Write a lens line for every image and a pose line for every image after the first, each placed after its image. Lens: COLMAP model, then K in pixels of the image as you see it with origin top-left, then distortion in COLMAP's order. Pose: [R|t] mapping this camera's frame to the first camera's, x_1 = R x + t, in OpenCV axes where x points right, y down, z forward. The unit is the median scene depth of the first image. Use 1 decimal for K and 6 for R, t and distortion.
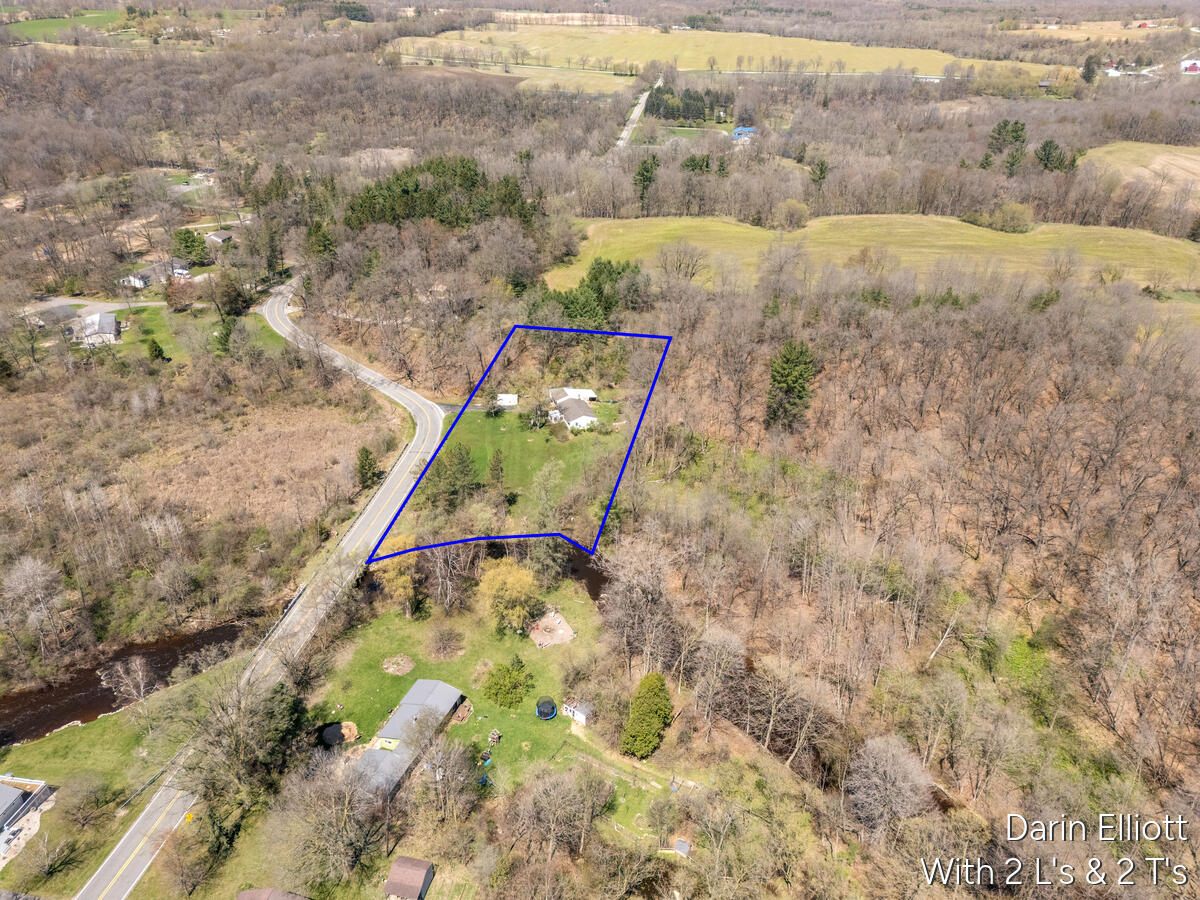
lens RADIAL K [[839.9, 0, 599.6], [0, 839.9, 450.1], [0, 0, 1]] dist [-0.000088, -0.005240]
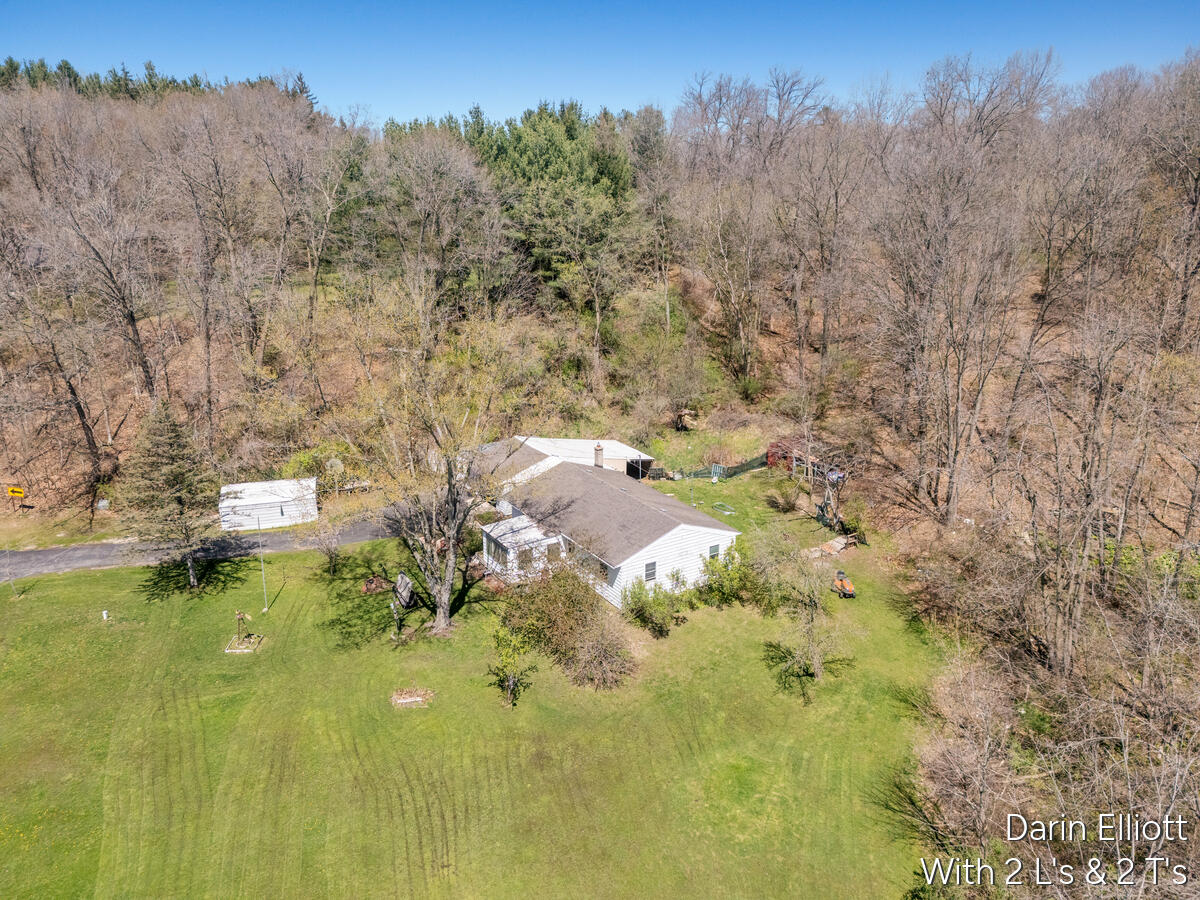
lens RADIAL K [[839.9, 0, 600.8], [0, 839.9, 450.4], [0, 0, 1]] dist [-0.000088, -0.005240]
pose [[0.970340, -0.072601, 0.230583, -0.077964], [0.115054, 0.977576, -0.176374, -0.025377], [-0.212608, 0.197672, 0.956935, 0.804239]]
